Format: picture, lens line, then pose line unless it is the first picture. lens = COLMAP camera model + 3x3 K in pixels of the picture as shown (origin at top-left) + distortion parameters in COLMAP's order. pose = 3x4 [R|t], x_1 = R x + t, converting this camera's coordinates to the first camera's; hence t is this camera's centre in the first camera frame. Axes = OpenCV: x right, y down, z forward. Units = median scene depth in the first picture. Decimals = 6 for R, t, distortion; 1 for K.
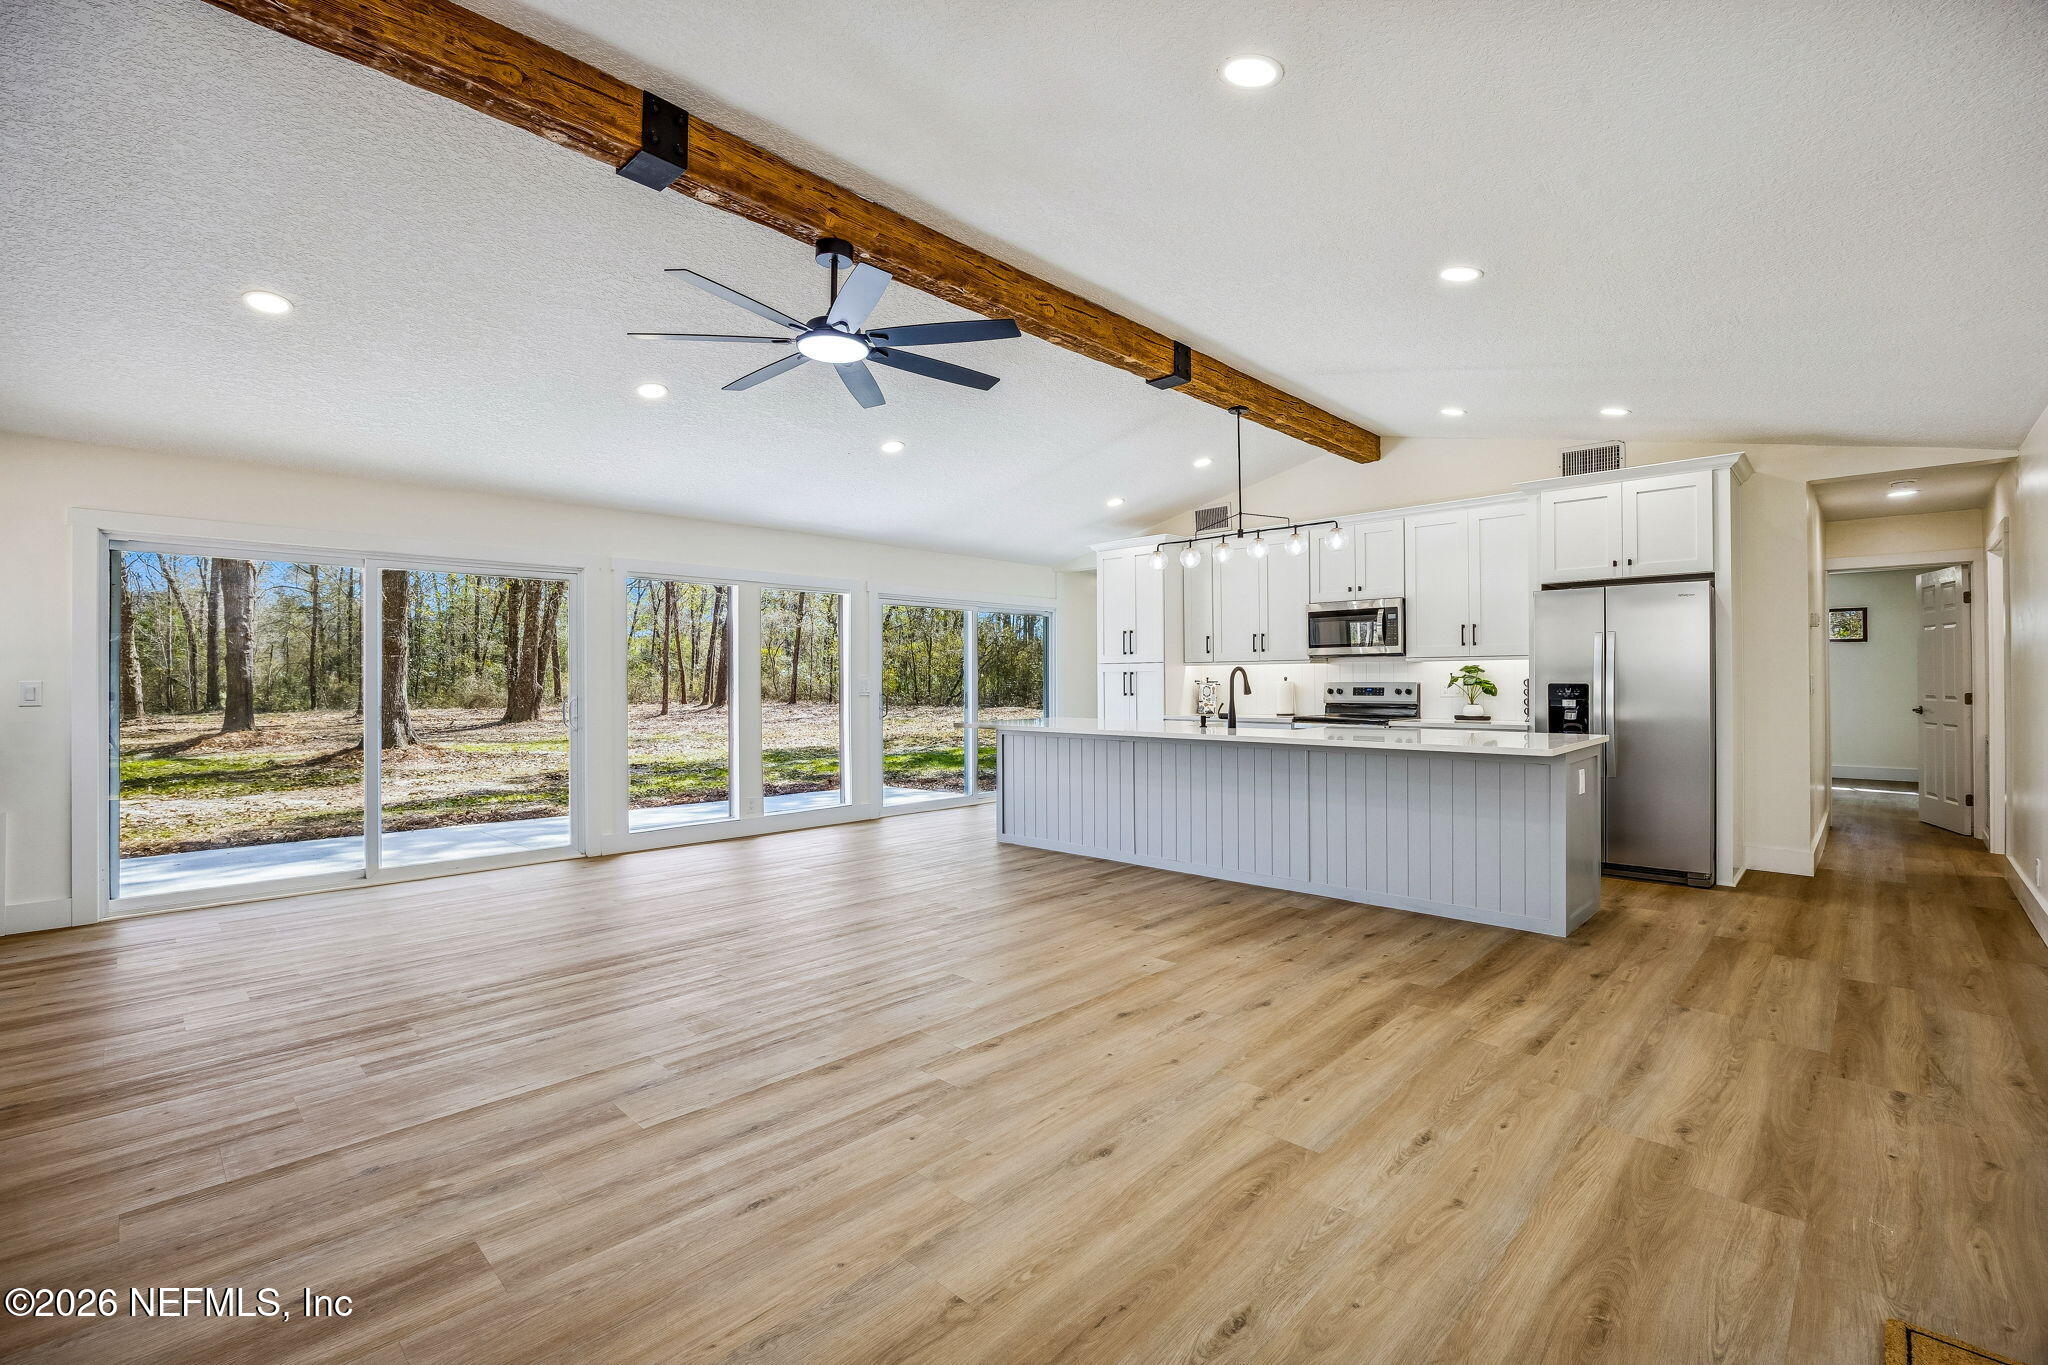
lens RADIAL K [[896.3, 0, 1017.8], [0, 896.3, 677.0], [0, 0, 1]] dist [-0.019129, 0.001856]
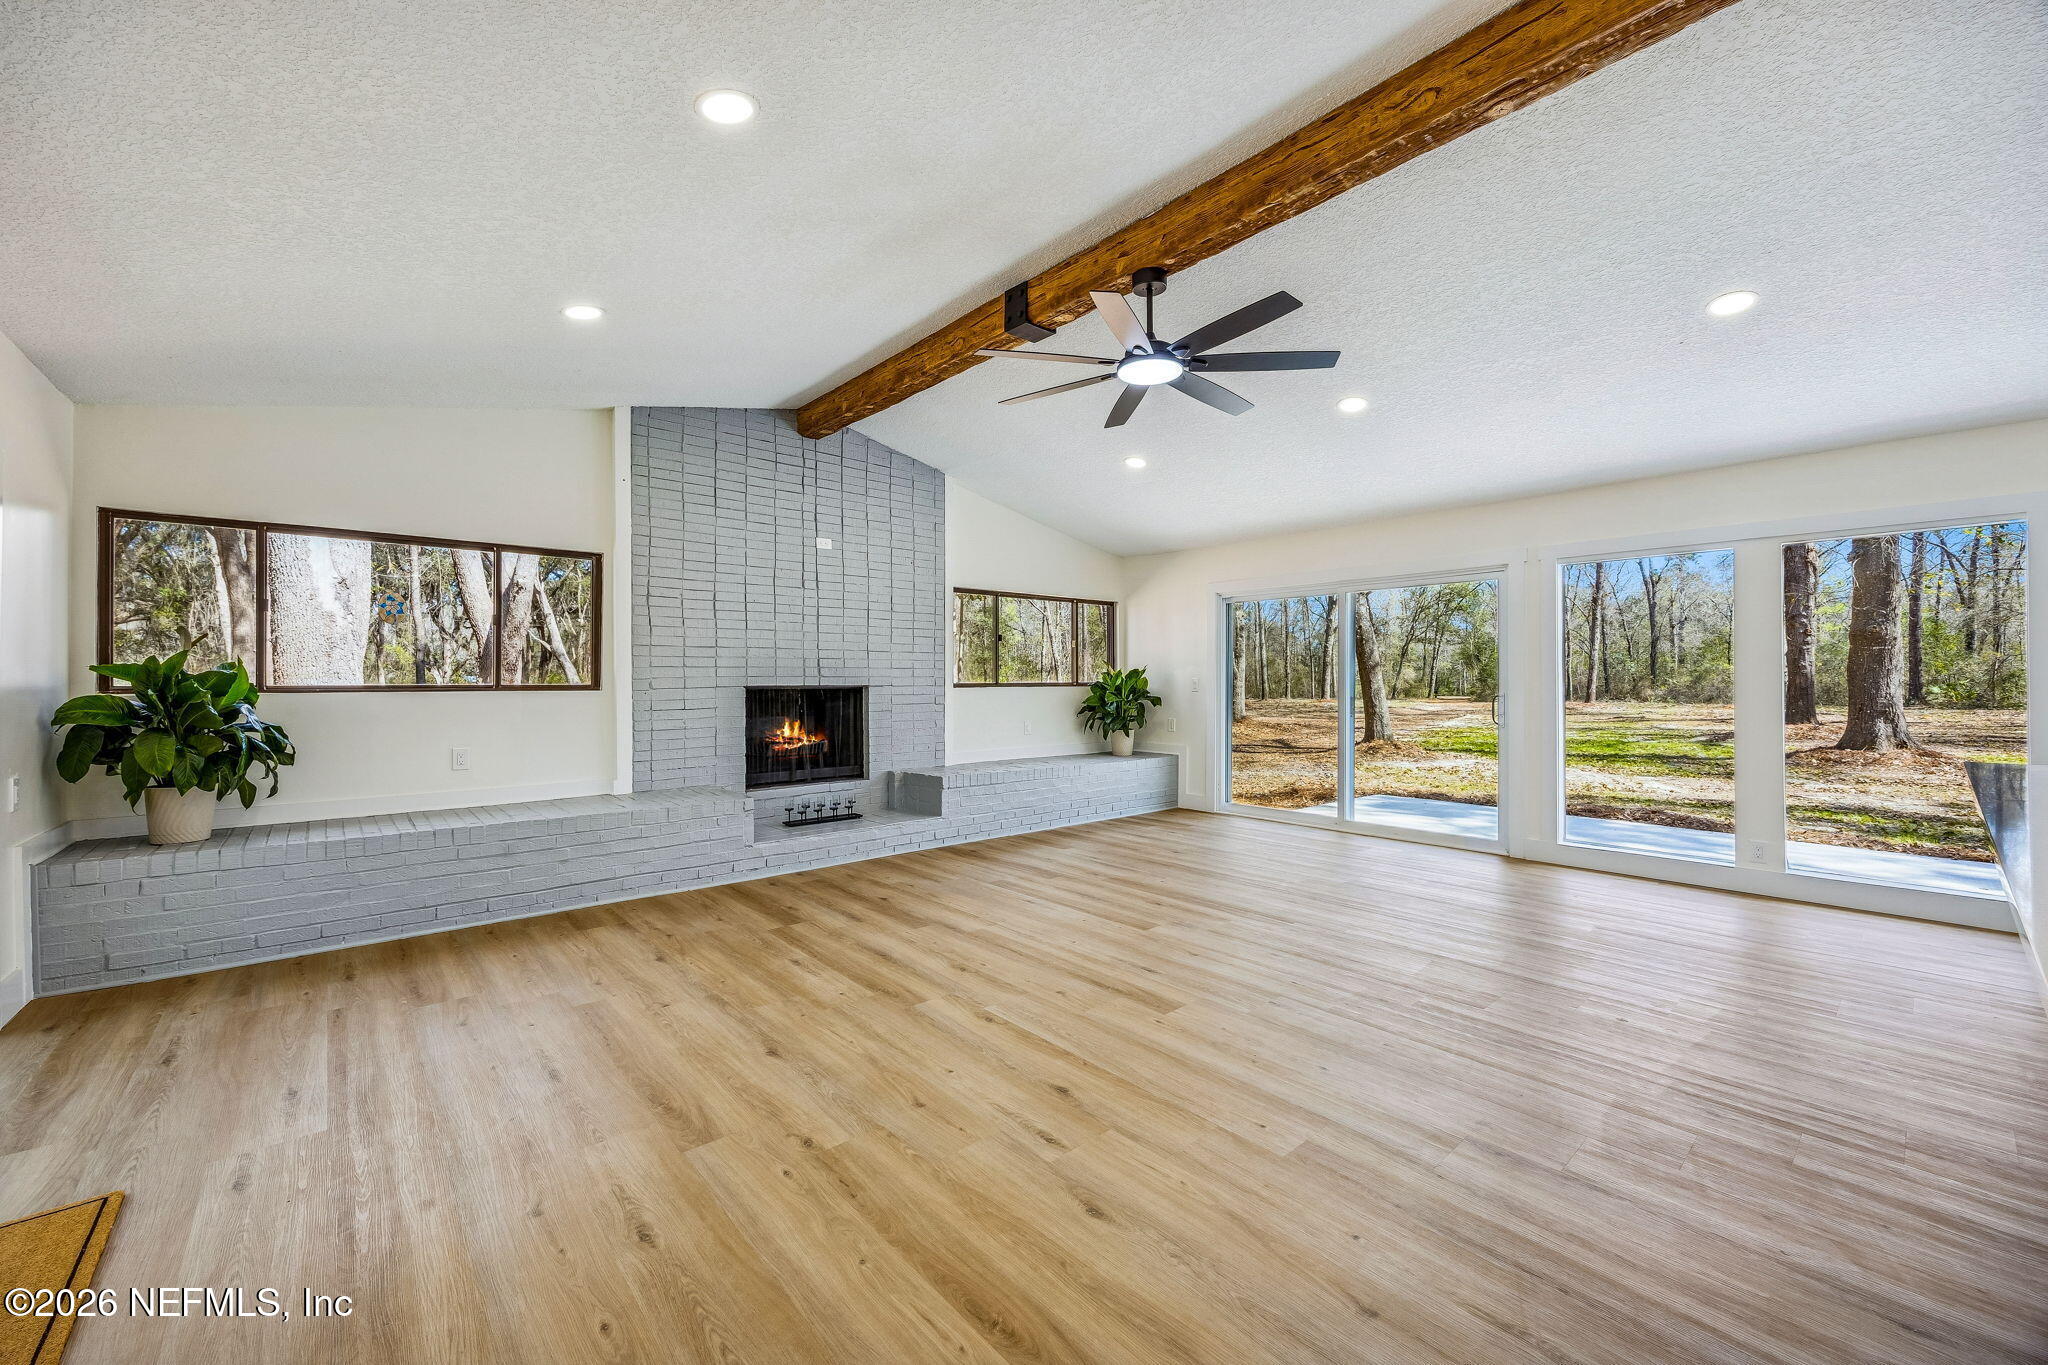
lens RADIAL K [[797.2, 0, 1020.5], [0, 797.2, 677.6], [0, 0, 1]] dist [0.002163, -0.000543]
pose [[-0.080053, 0.001312, -0.996790, 0.489246], [0.006065, 0.999981, 0.000829, -0.000557], [0.996772, -0.005979, -0.080059, 0.589179]]
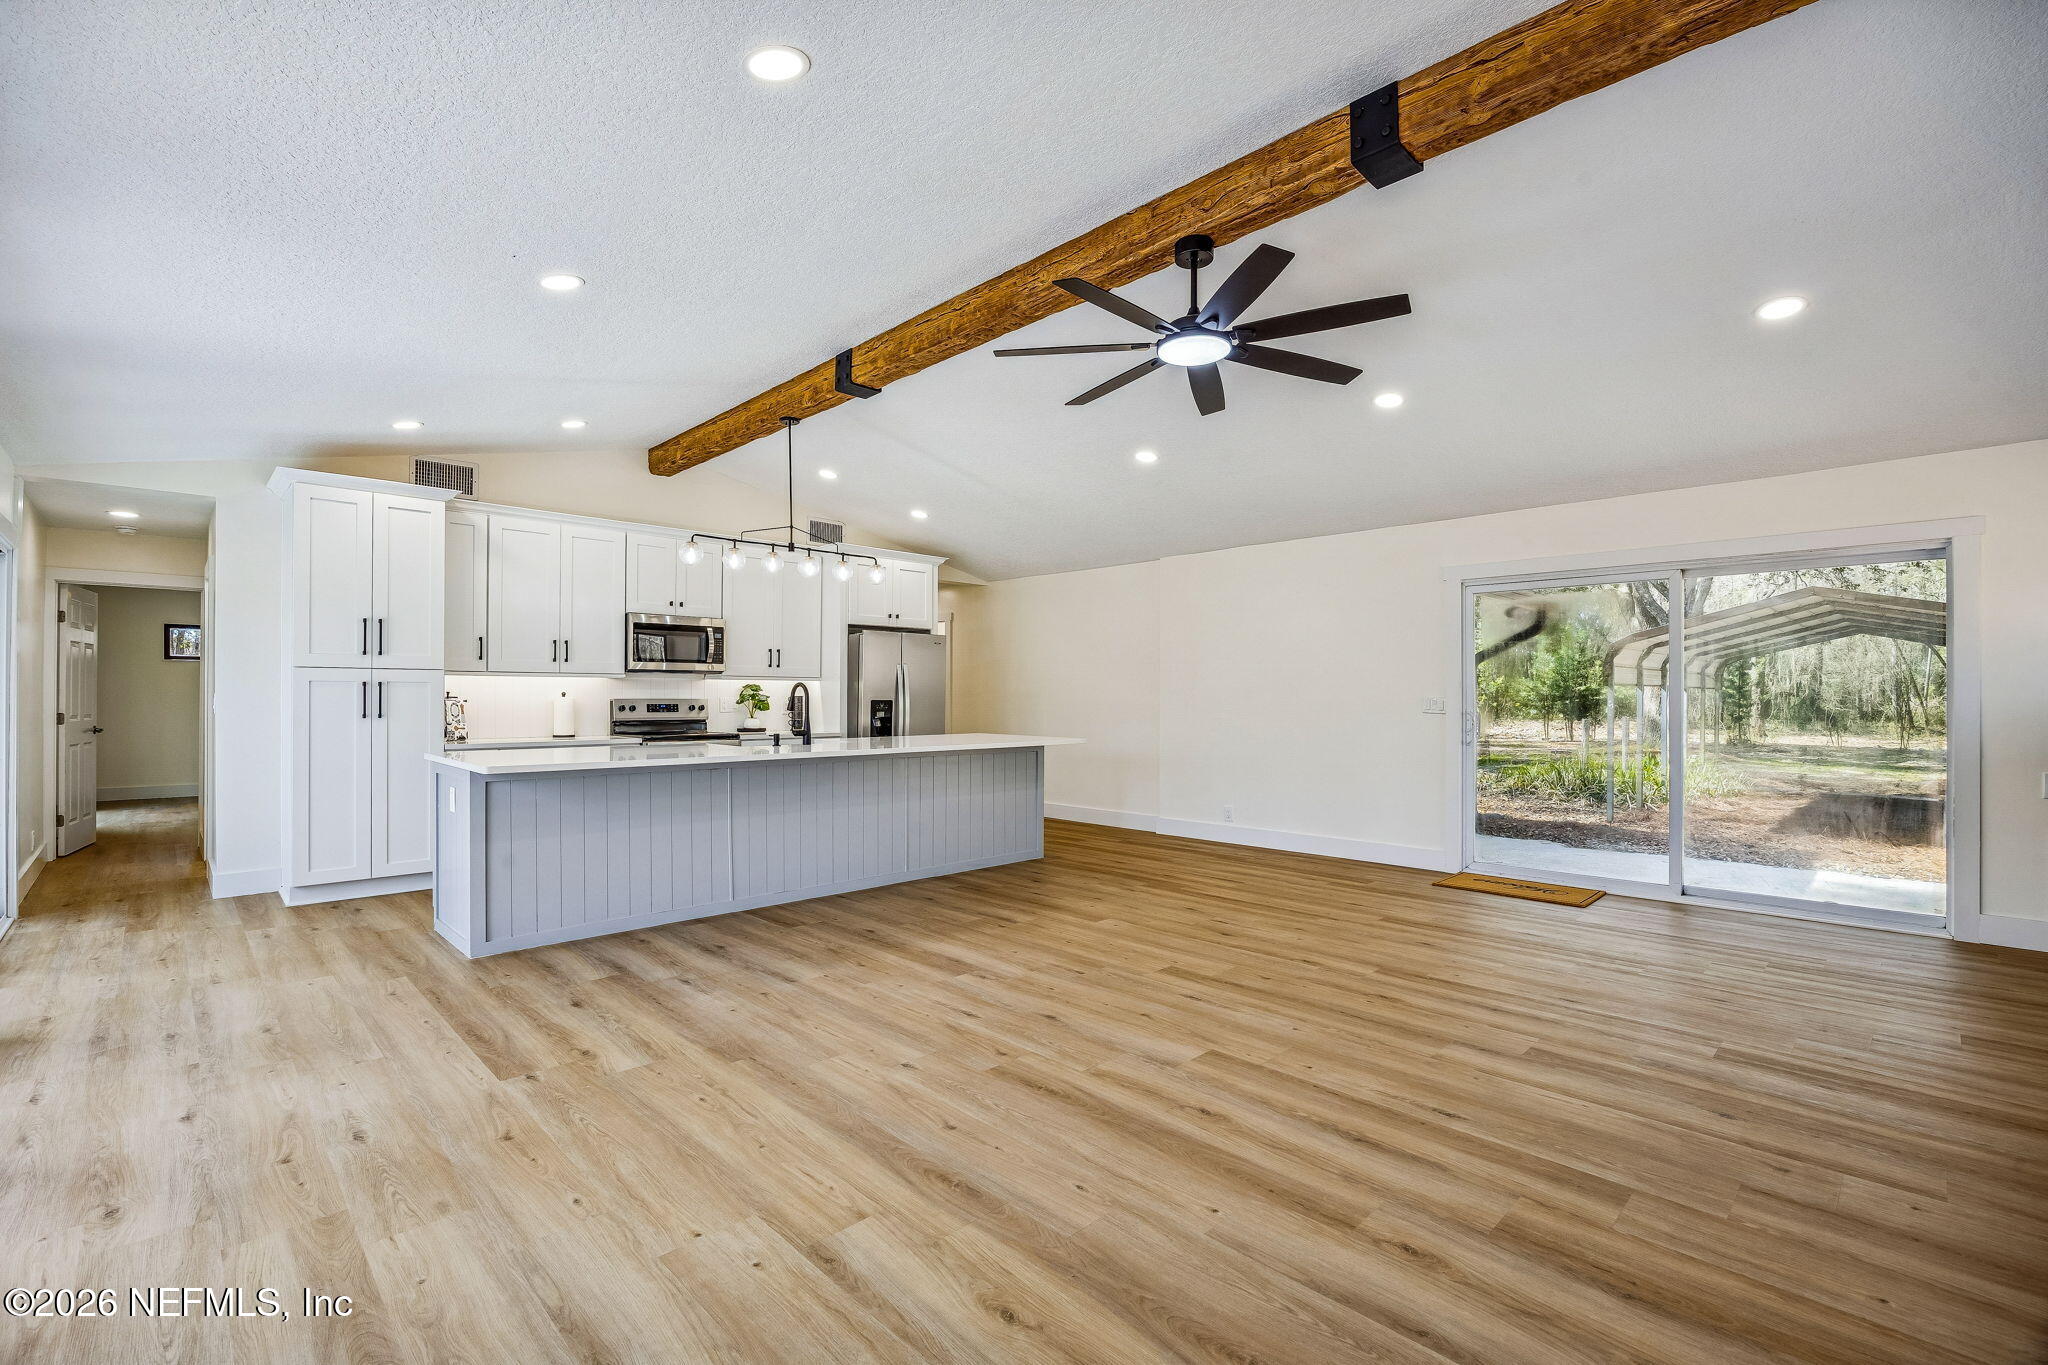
lens RADIAL K [[896.3, 0, 1021.5], [0, 896.3, 695.7], [0, 0, 1]] dist [-0.019129, 0.001856]
pose [[0.022313, 0.007160, 0.999725, -0.748842], [-0.007817, 0.999945, -0.006988, 0.008070], [-0.999720, -0.007659, 0.022368, 0.744600]]
